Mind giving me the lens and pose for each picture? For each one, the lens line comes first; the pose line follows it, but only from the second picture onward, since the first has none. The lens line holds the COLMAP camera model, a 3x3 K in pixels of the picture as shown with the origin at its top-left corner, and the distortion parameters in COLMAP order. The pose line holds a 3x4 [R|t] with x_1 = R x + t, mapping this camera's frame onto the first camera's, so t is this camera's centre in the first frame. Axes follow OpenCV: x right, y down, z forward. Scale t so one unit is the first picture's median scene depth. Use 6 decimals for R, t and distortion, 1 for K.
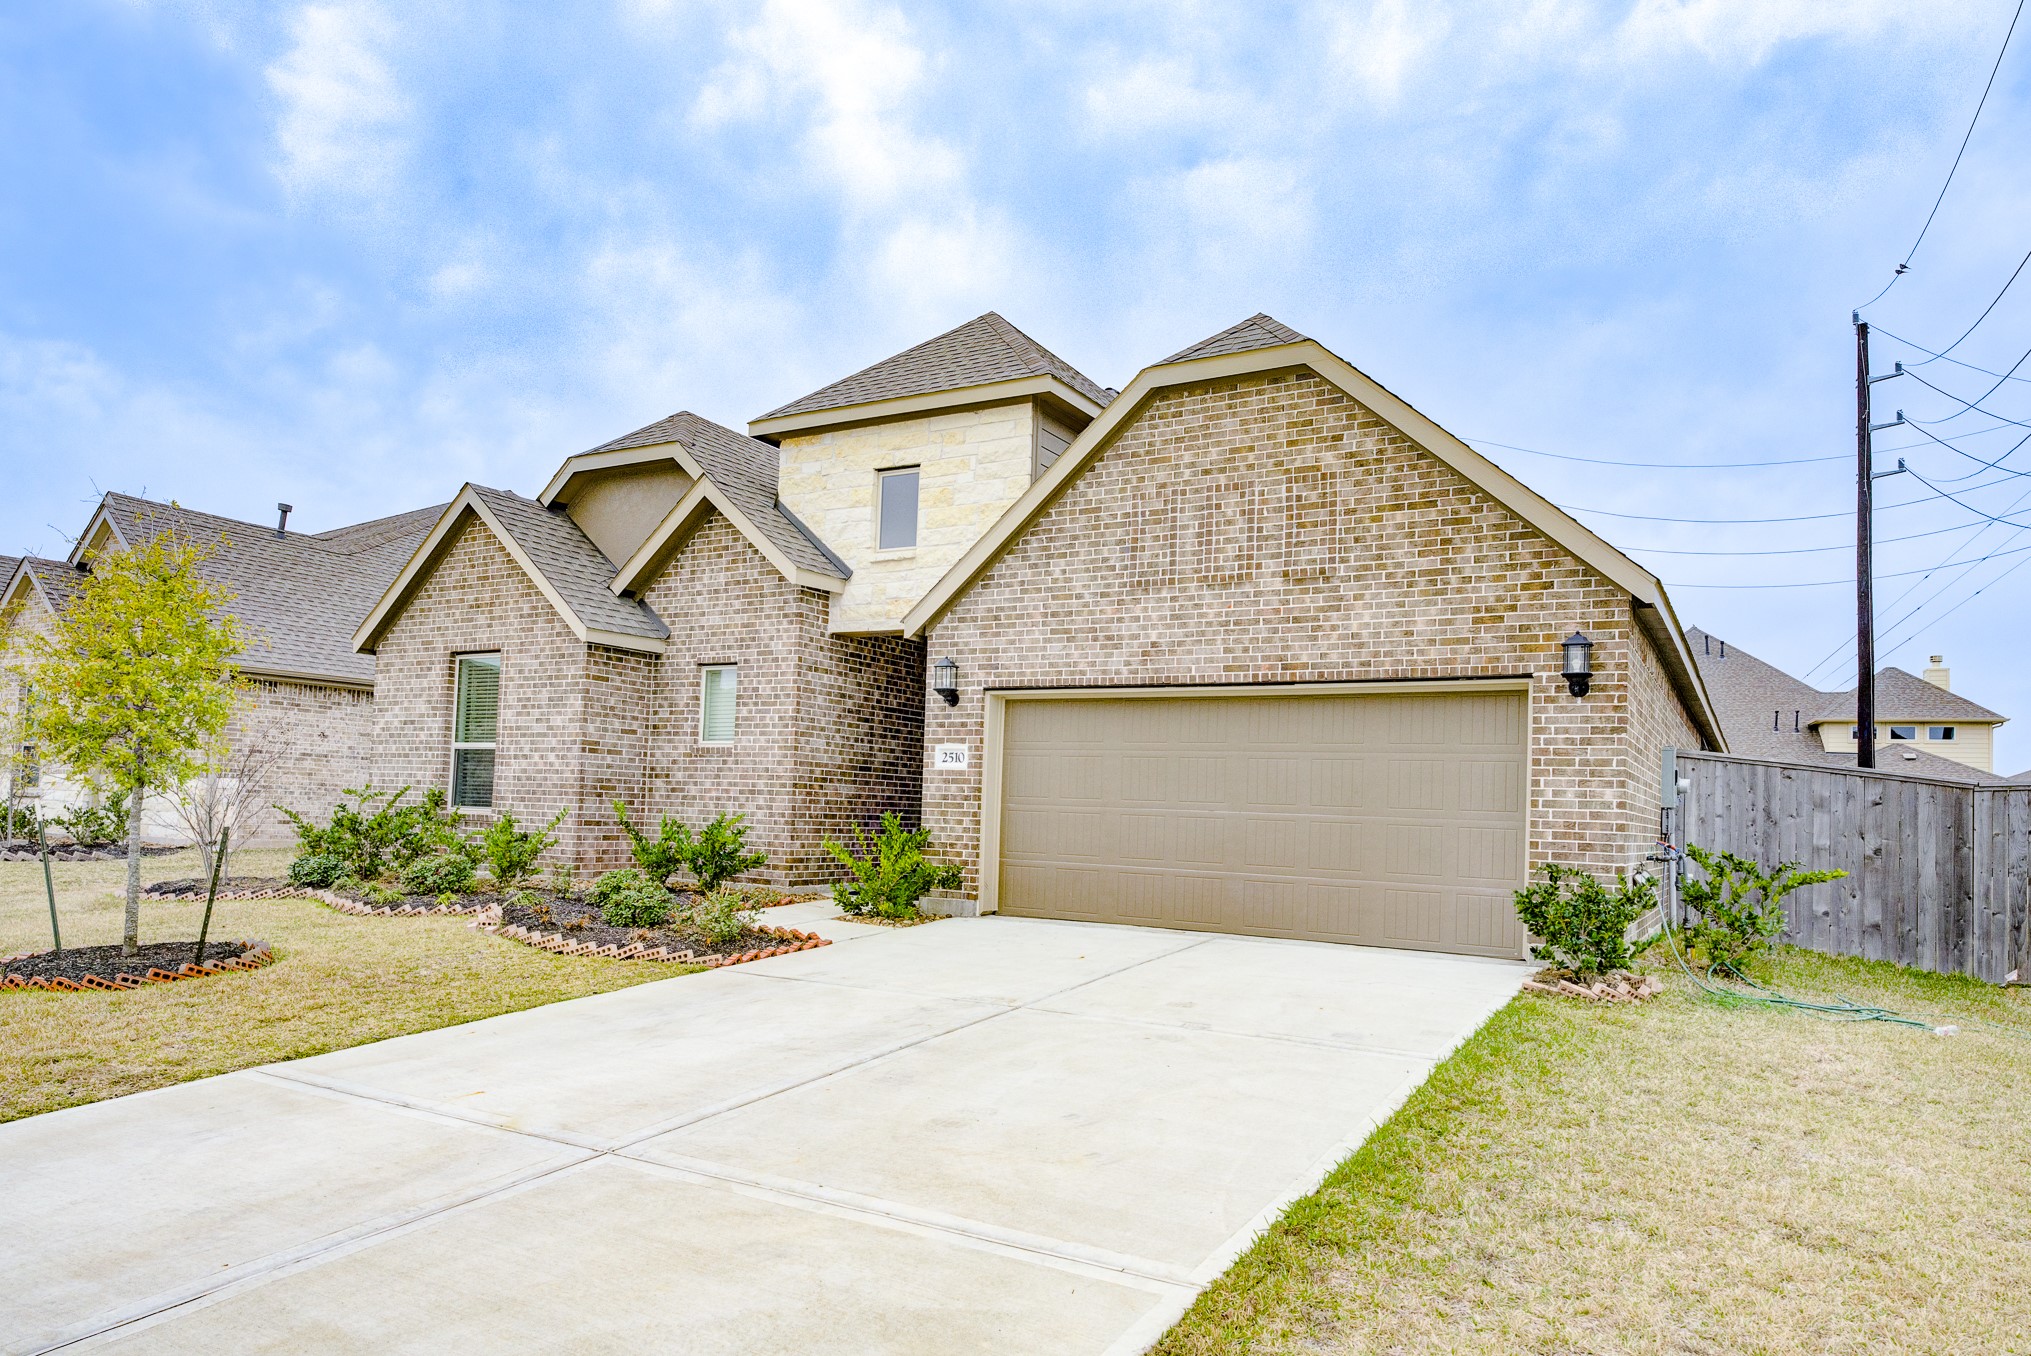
lens RADIAL K [[1288.8, 0, 1018.1], [0, 1288.8, 738.6], [0, 0, 1]] dist [0.004836, 0.000833]
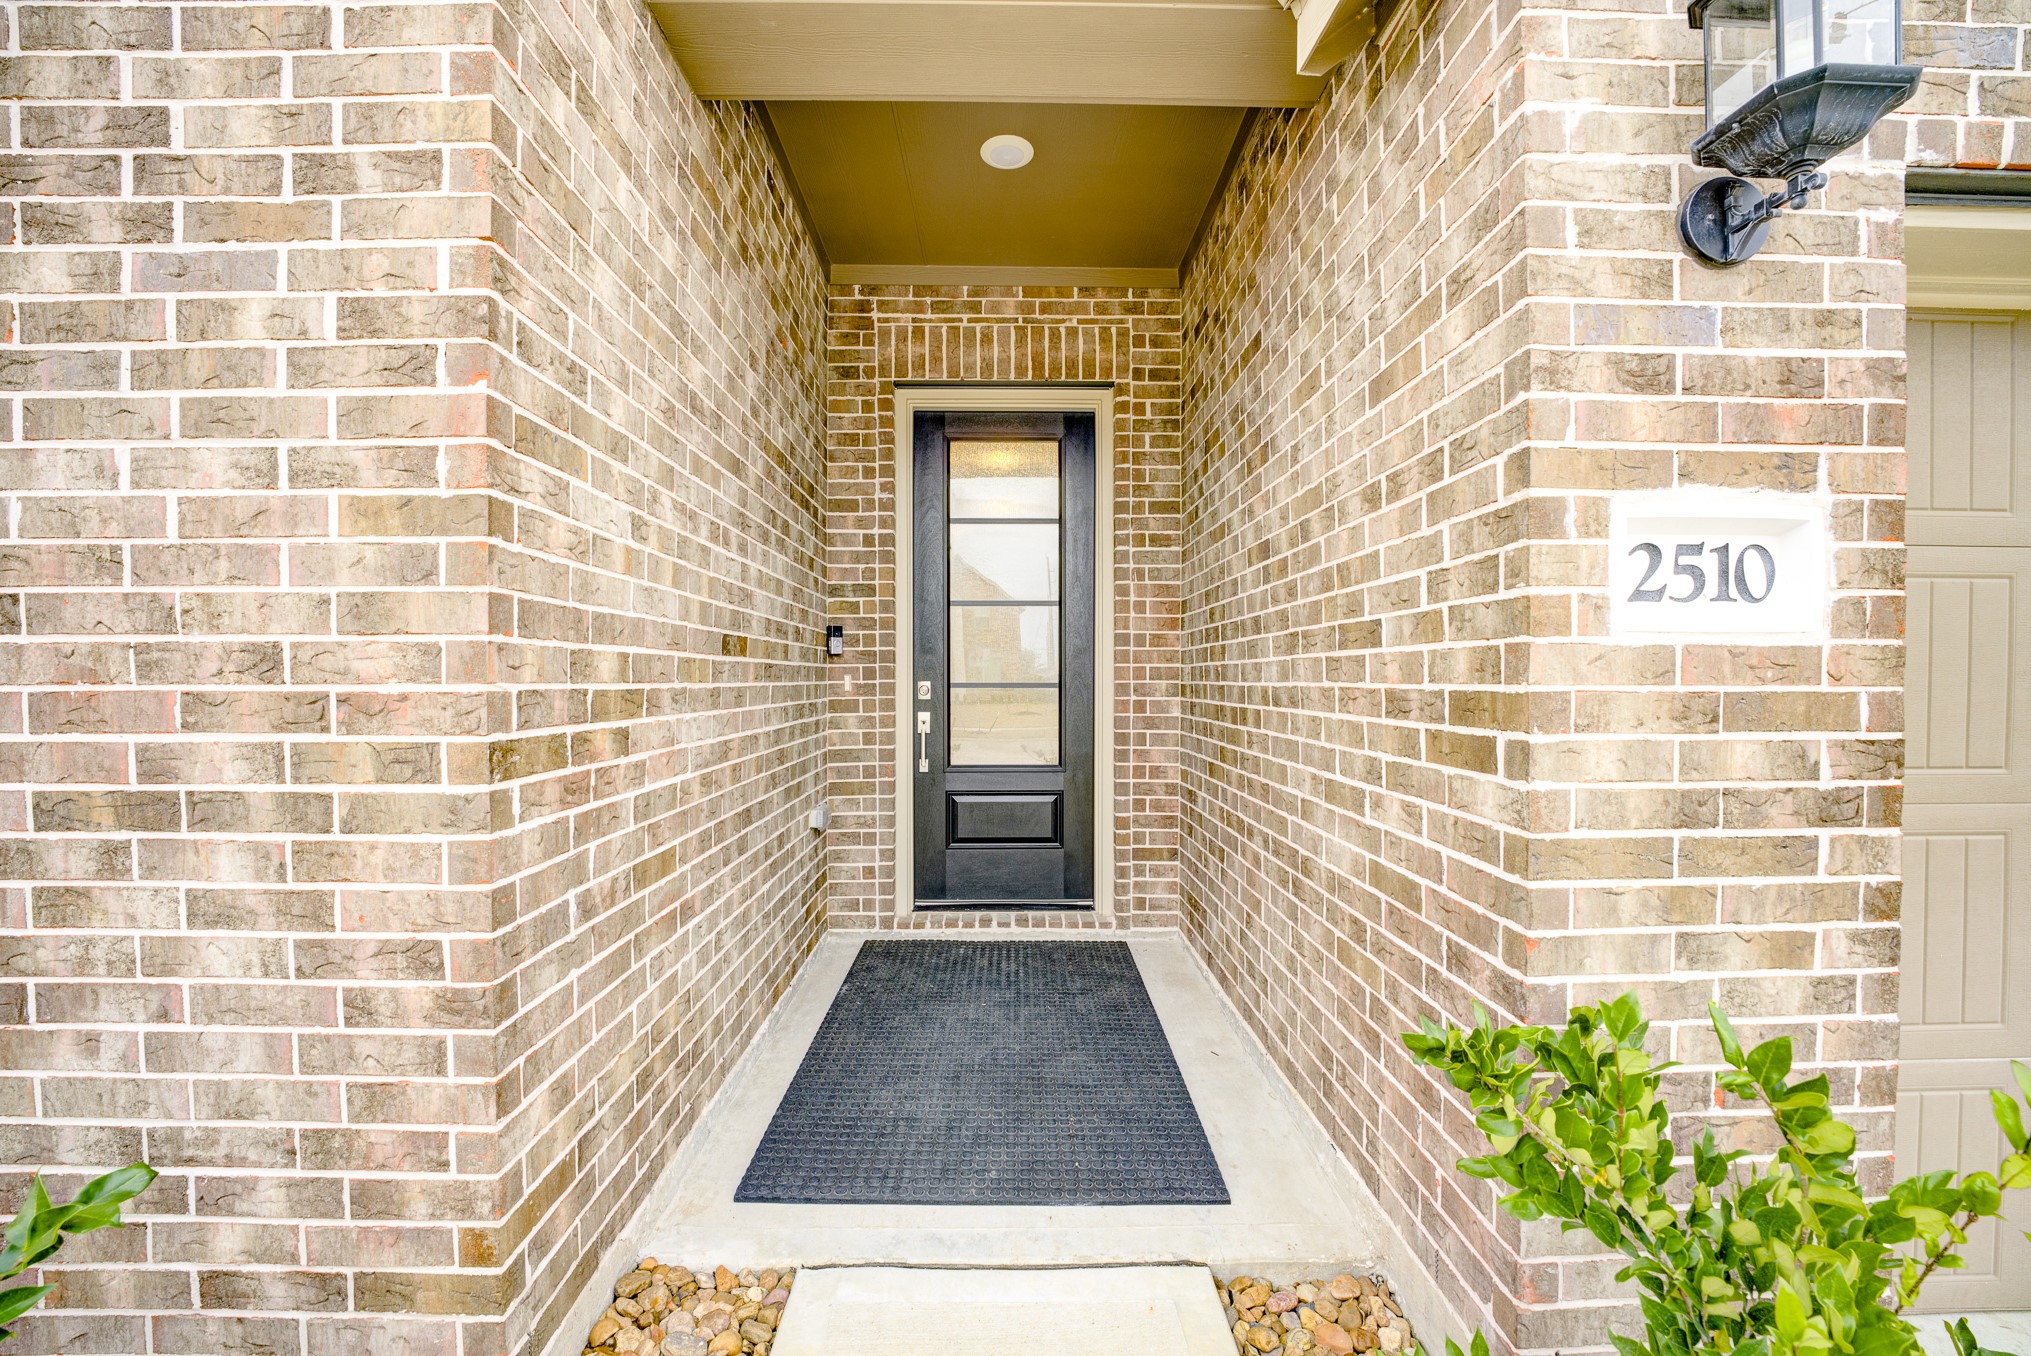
lens RADIAL K [[820.9, 0, 1019.9], [0, 820.9, 682.4], [0, 0, 1]] dist [-0.035147, 0.005990]
pose [[0.851425, -0.037437, 0.523138, -0.185613], [-0.002084, 0.997200, 0.074753, 0.021508], [-0.524472, -0.064737, 0.848963, 0.963505]]
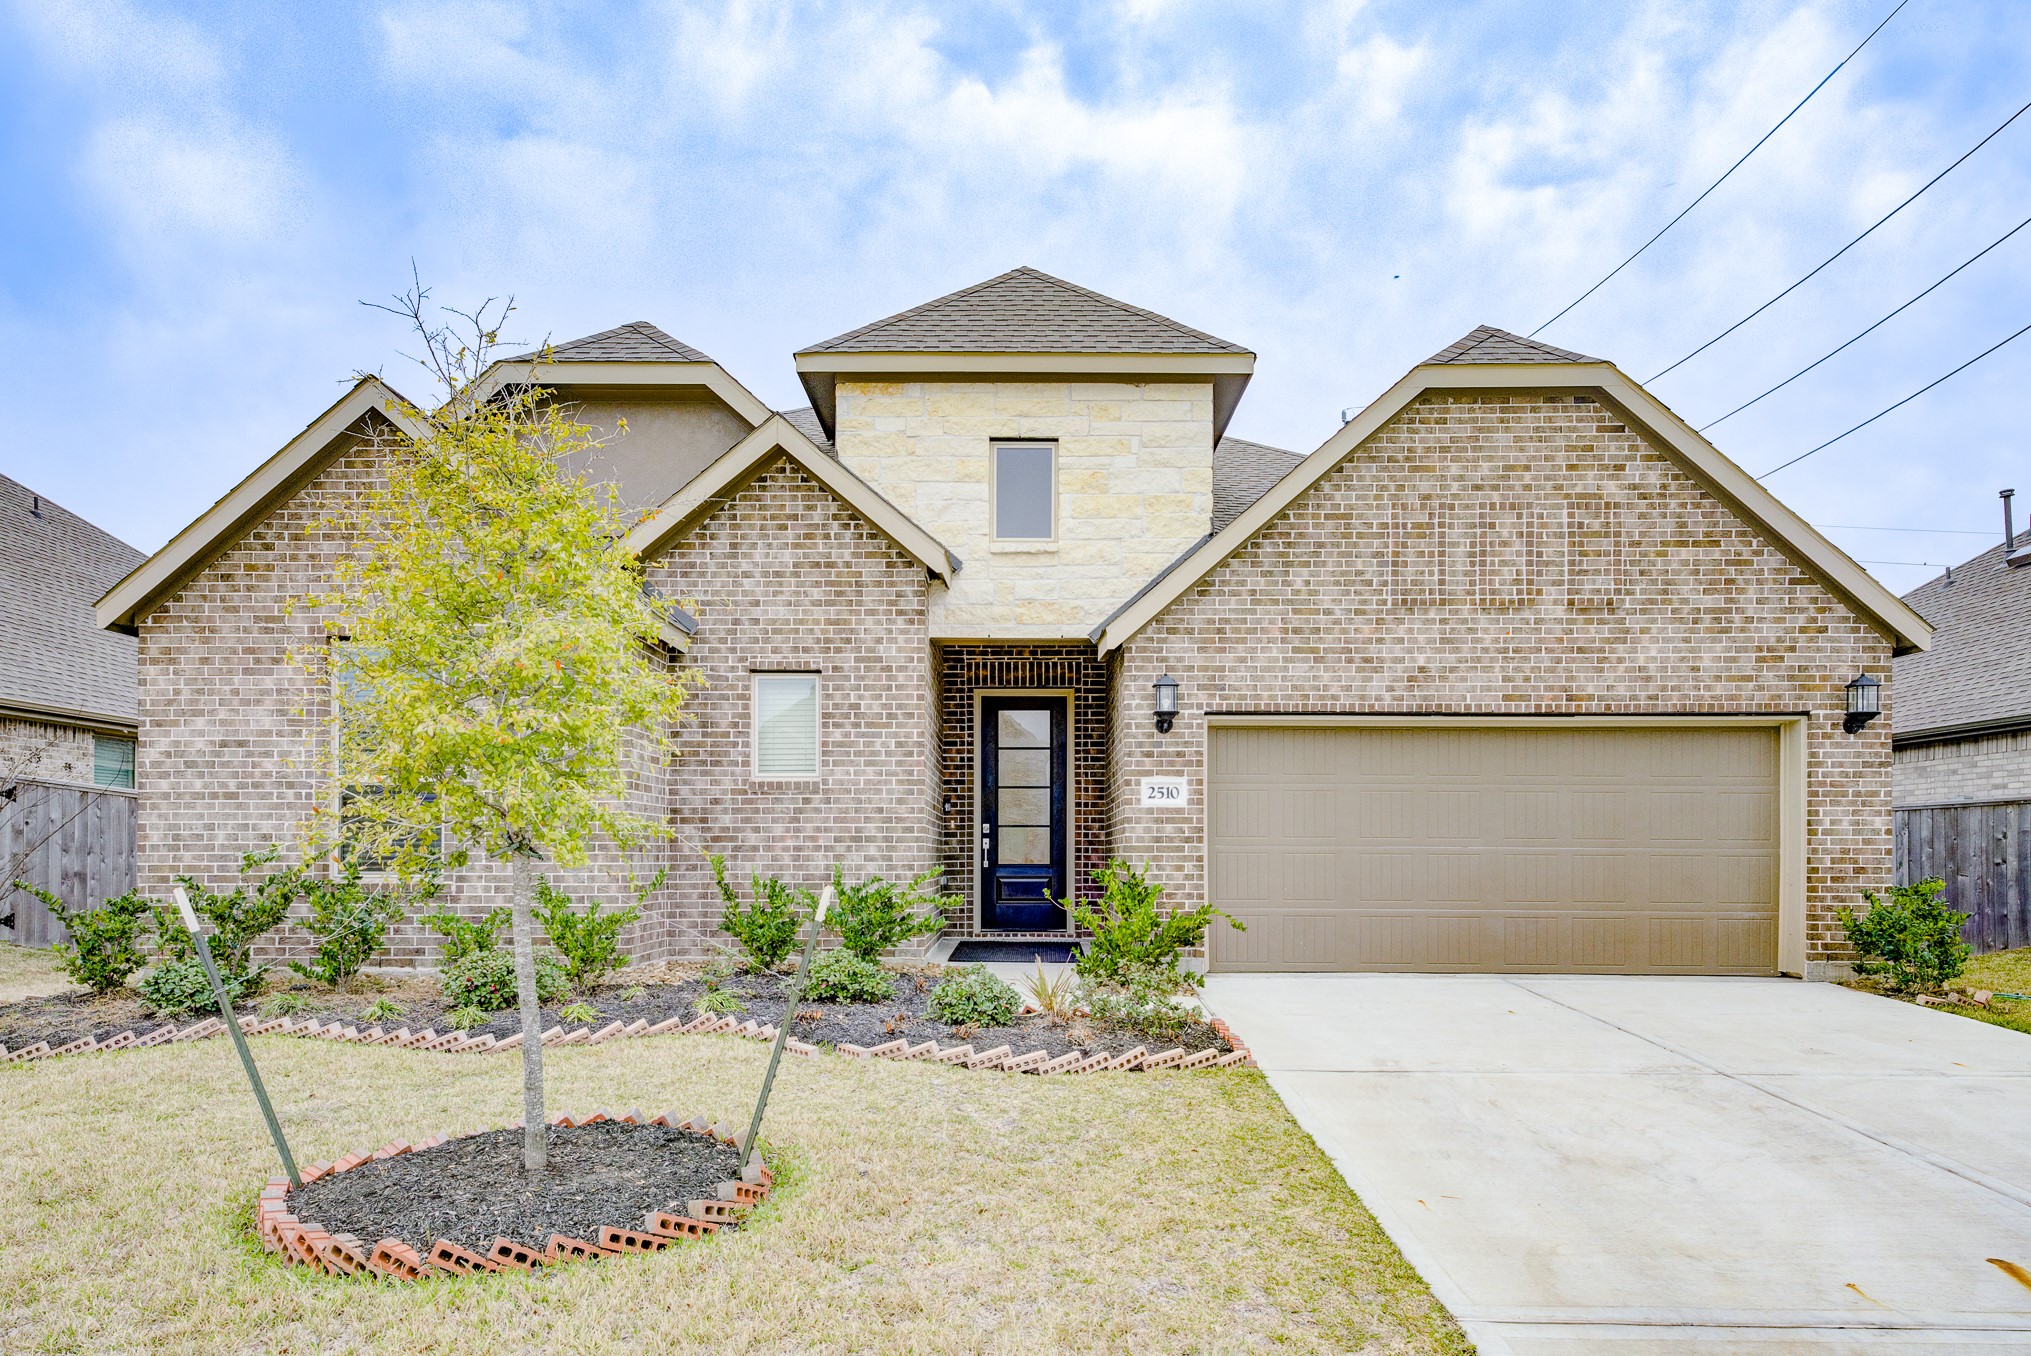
lens RADIAL K [[1291.0, 0, 1016.4], [0, 1291.0, 828.3], [0, 0, 1]] dist [0.004568, -0.000161]
pose [[0.865808, -0.021739, 0.499904, -0.566072], [-0.001832, 0.998911, 0.046611, -0.001533], [-0.500373, -0.041272, 0.864825, 0.312060]]
